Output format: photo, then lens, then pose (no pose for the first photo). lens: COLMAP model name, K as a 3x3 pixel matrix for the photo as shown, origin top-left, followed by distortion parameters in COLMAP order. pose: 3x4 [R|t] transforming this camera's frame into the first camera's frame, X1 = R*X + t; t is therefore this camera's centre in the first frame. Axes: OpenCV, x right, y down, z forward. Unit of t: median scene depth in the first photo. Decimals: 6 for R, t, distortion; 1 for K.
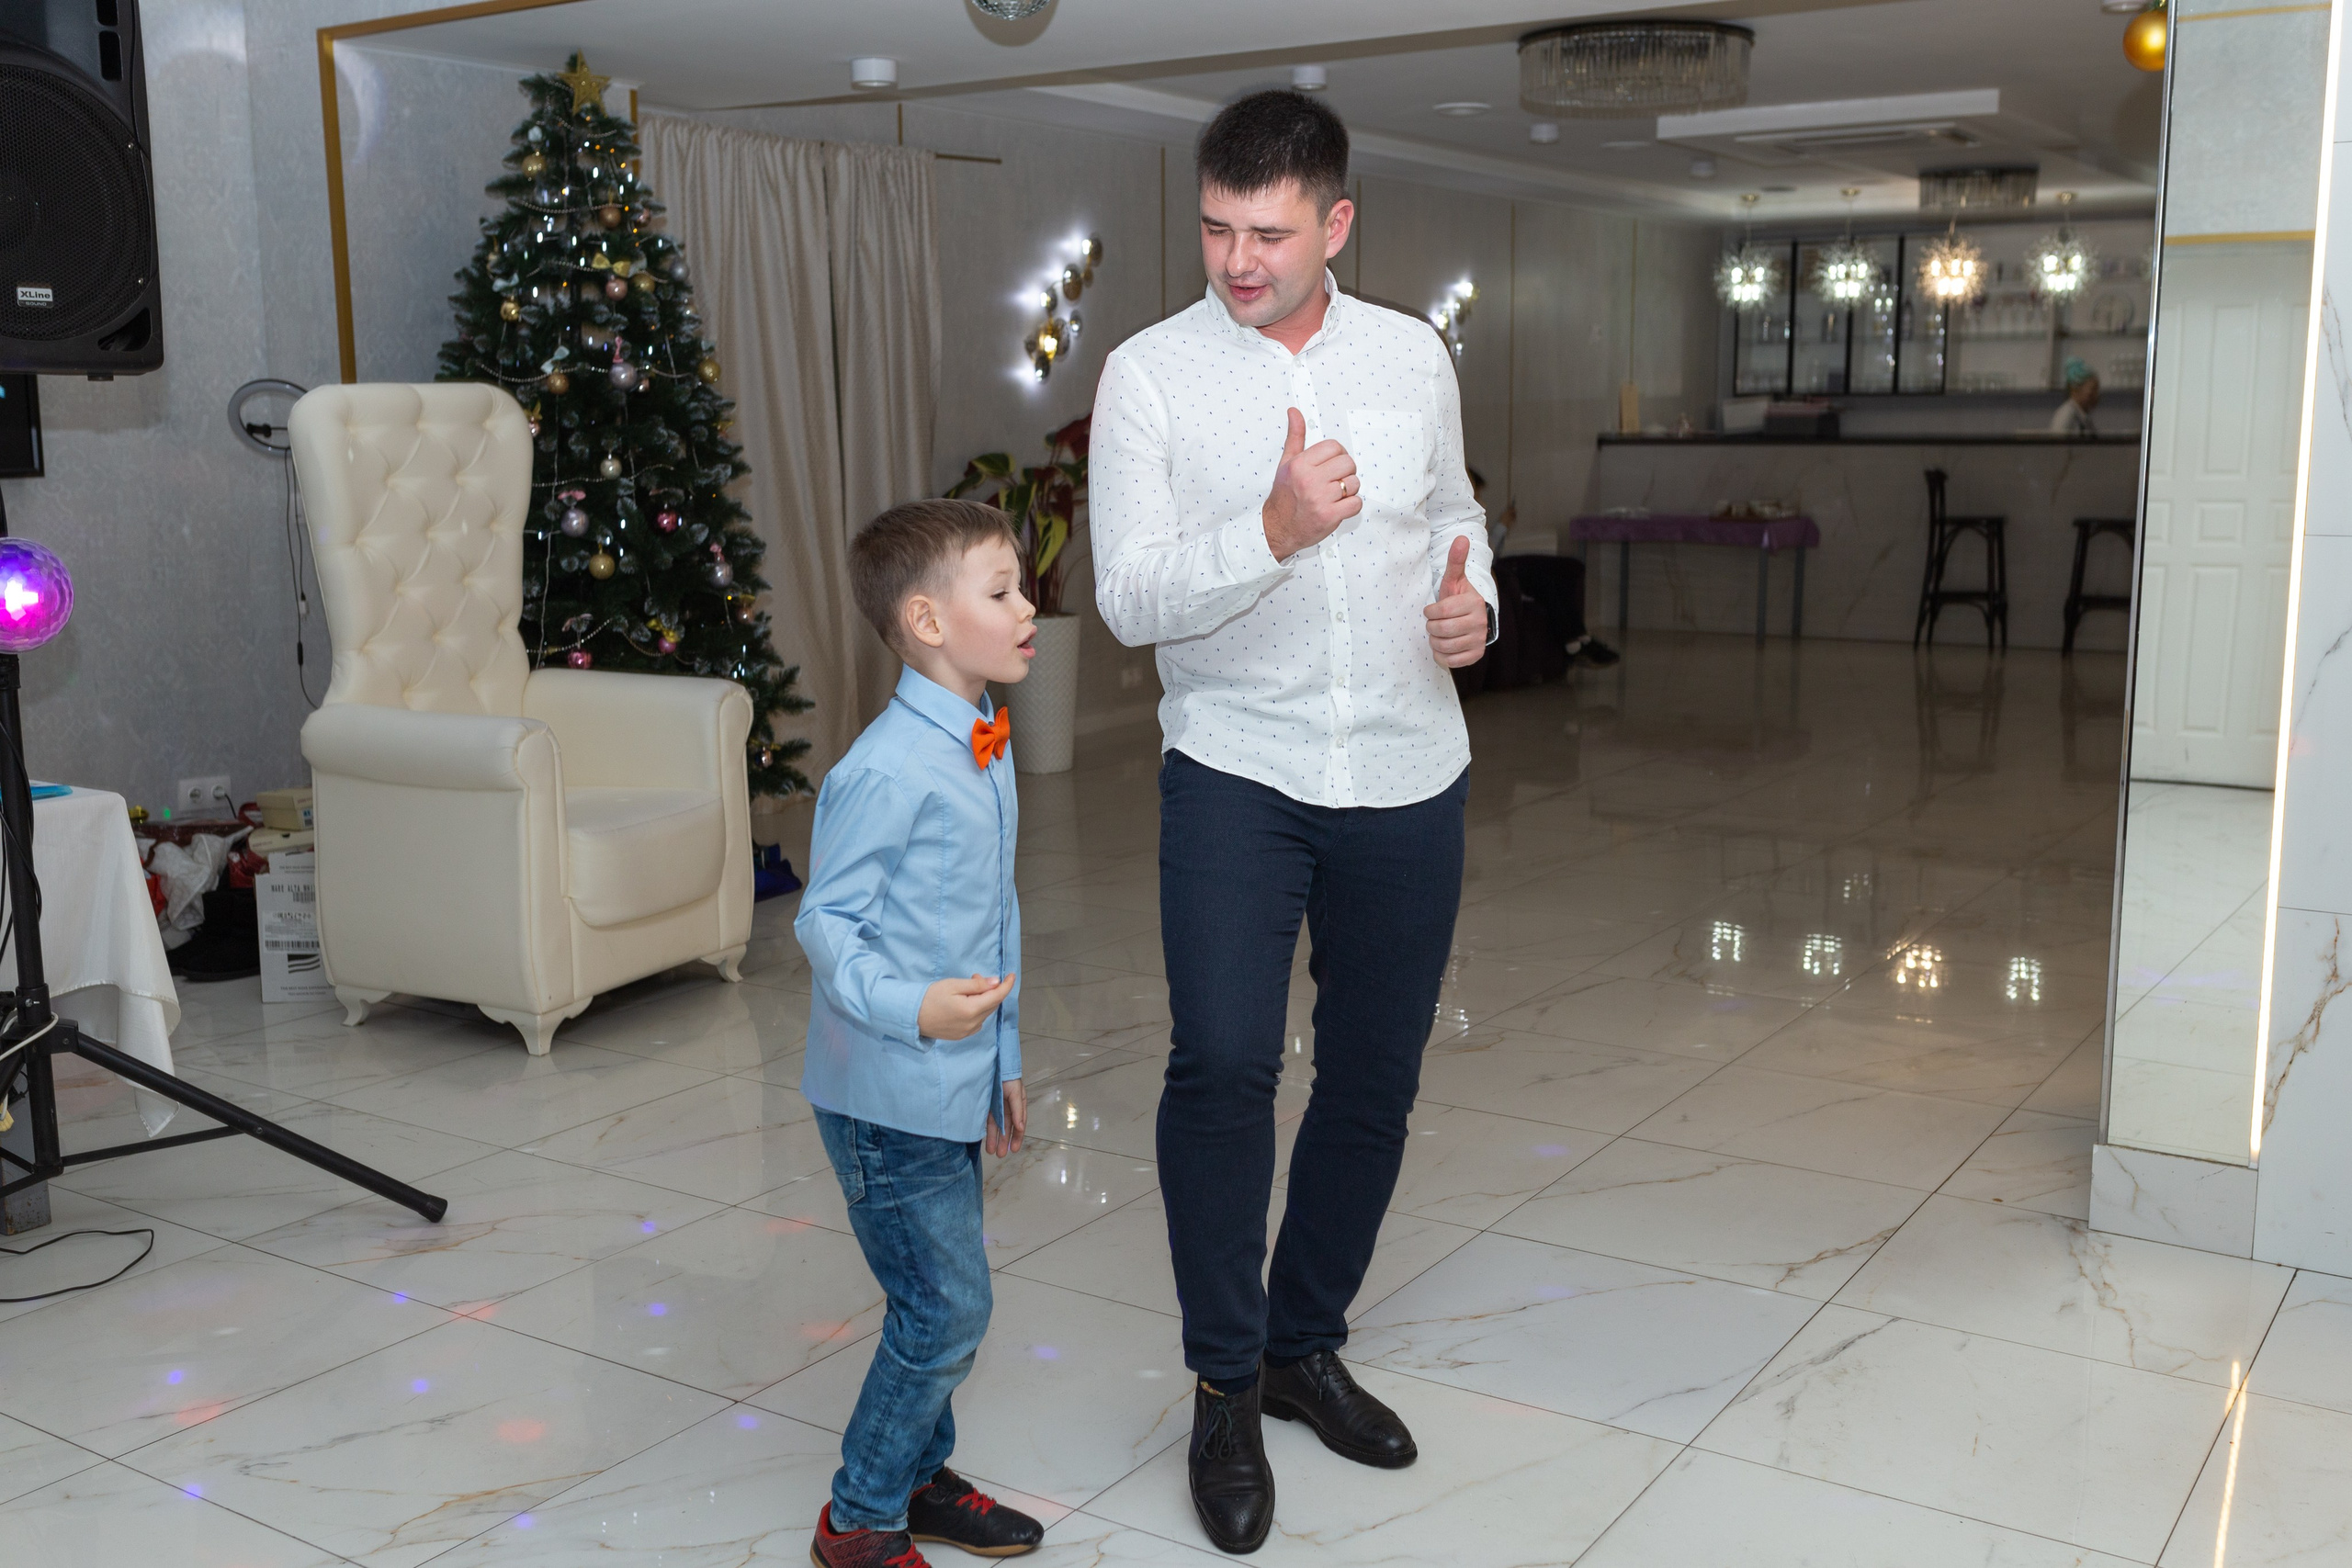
lens RADIAL K [[2293.4, 0, 1181.9], [0, 2293.4, 797.2], [0, 0, 1]] dist [0.002705, 0.000000]
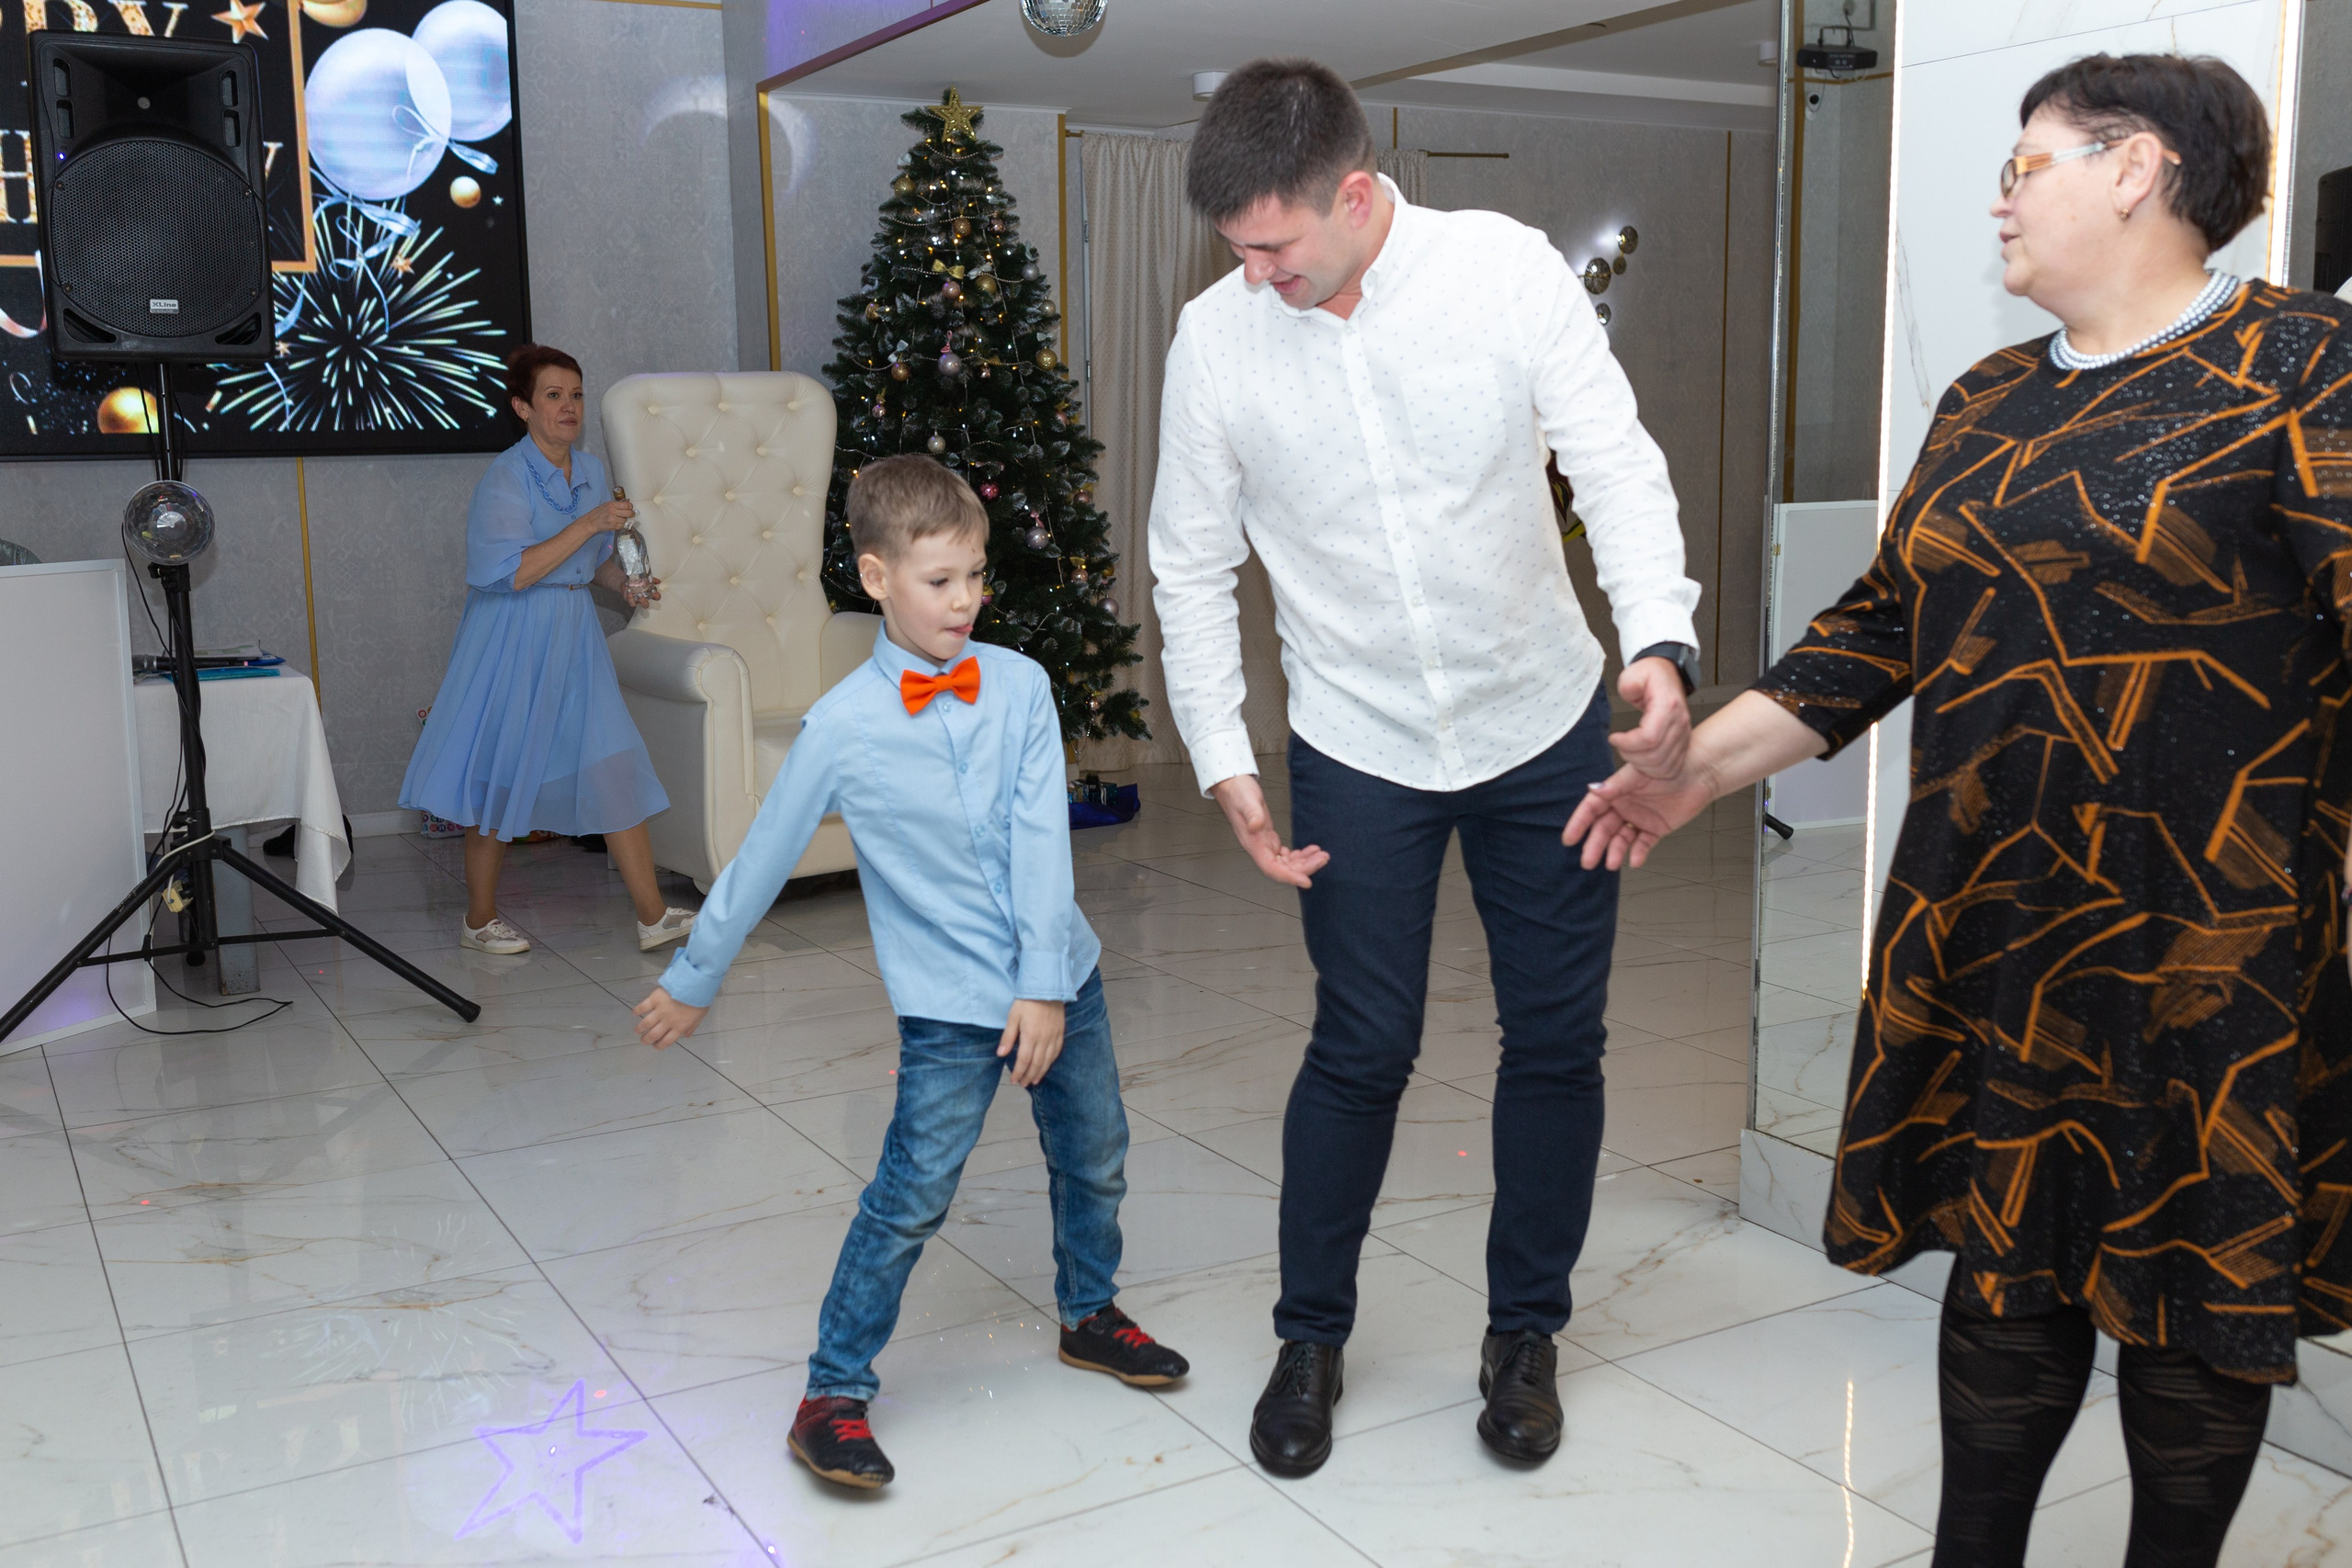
lens RADIAL K [[2293.4, 0, 1185.5], [0, 2293.4, 771.3], [0, 0, 1]] dist [0.002705, 0.000000]
pose [[0.882750, 0.063876, -0.465480, 0.407019], [-0.070680, 0.997495, 0.002844, 0.008964], [0.464496, 0.030390, 0.885054, 0.038466]]
